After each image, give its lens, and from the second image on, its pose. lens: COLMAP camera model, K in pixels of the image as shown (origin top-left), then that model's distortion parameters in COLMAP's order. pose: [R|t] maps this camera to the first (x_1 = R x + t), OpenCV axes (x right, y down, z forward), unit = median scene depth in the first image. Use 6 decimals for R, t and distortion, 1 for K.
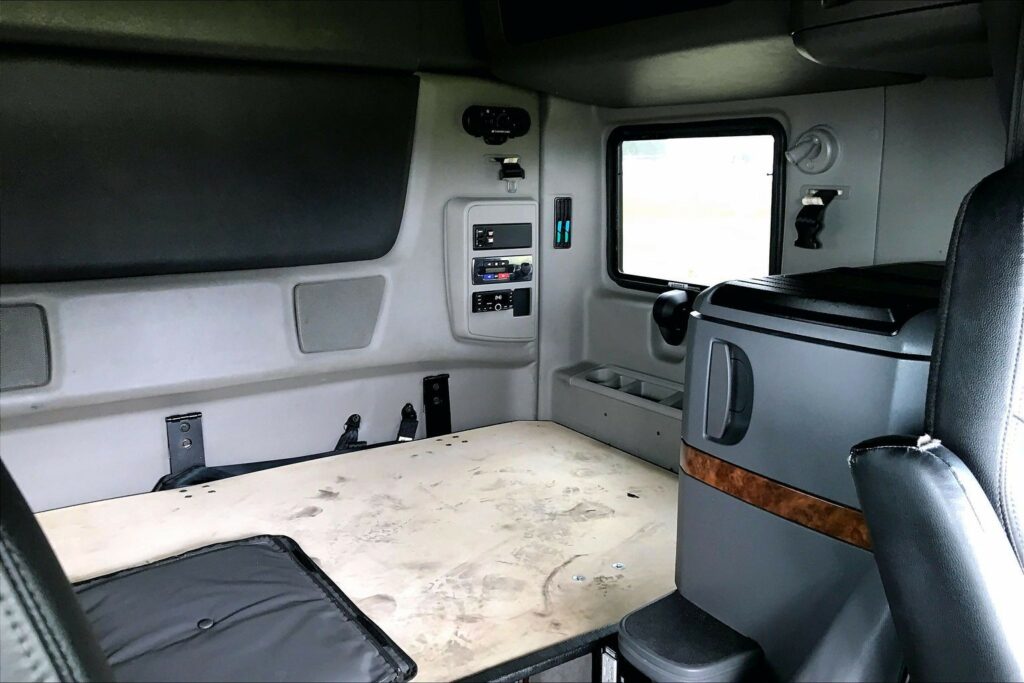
lens RADIAL K [[843.2, 0, 514.0], [0, 843.2, 341.7], [0, 0, 1]] dist [0.041283, -0.053247]
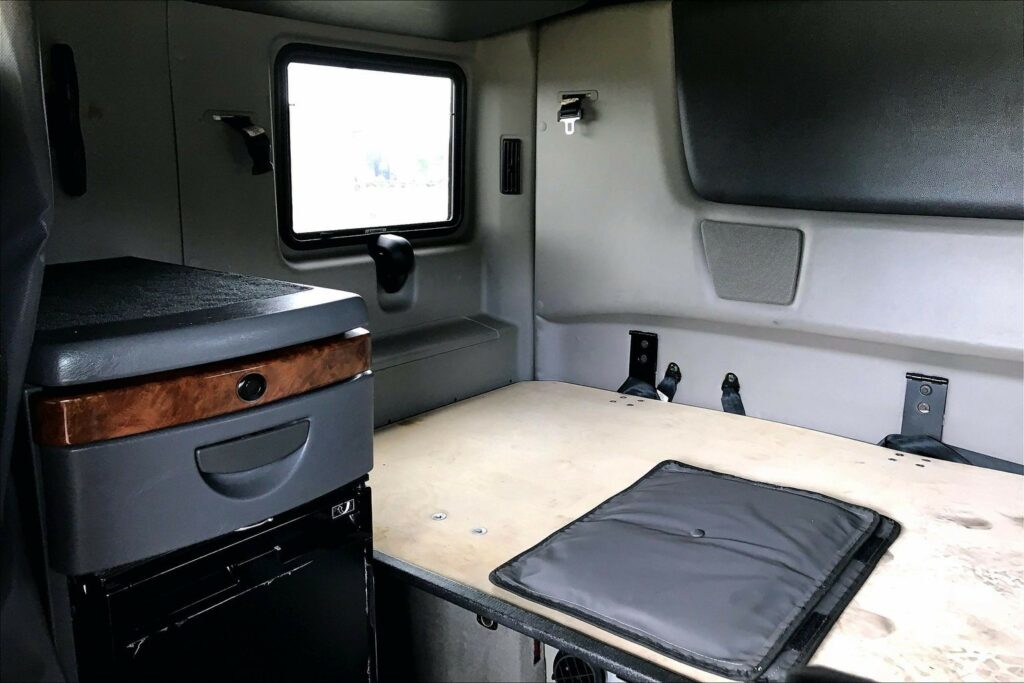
lens RADIAL K [[843.2, 0, 509.6], [0, 843.2, 340.3], [0, 0, 1]] dist [0.041283, -0.053247]
pose [[0.293785, 0.207357, -0.933110, 0.310664], [-0.200400, 0.967854, 0.151983, 0.001910], [0.934628, 0.142345, 0.325895, 0.289528]]
